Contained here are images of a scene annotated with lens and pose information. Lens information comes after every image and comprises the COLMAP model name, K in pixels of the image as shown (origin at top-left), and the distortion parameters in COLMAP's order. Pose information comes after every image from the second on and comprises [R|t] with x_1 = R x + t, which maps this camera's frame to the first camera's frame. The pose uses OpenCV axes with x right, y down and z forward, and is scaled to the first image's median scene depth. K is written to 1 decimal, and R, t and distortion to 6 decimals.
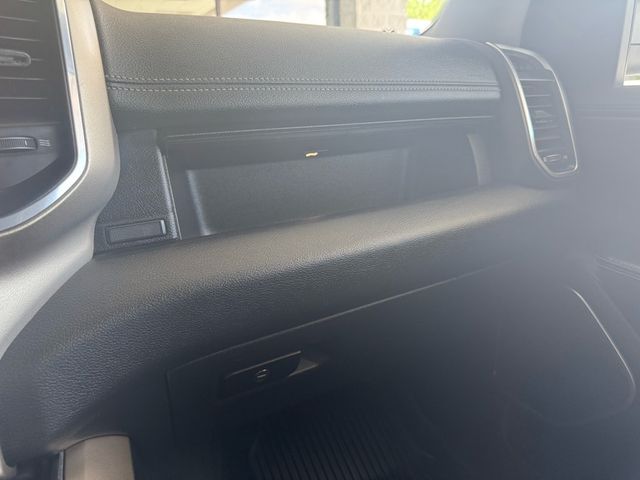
lens RADIAL K [[452.7, 0, 319.1], [0, 452.7, 253.0], [0, 0, 1]] dist [-0.019763, -0.003683]
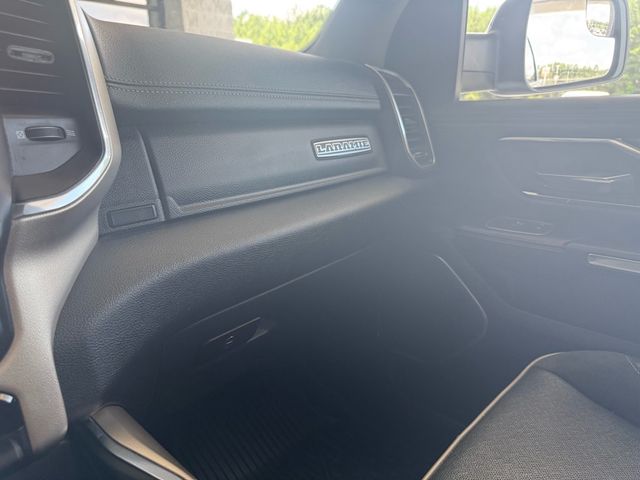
lens RADIAL K [[466.5, 0, 320.0], [0, 466.5, 240.0], [0, 0, 1]] dist [0.002404, -0.008747]
pose [[0.930580, -0.066313, 0.360034, -0.264937], [0.083955, 0.995904, -0.033568, 0.060932], [-0.356333, 0.061465, 0.932335, -0.158453]]
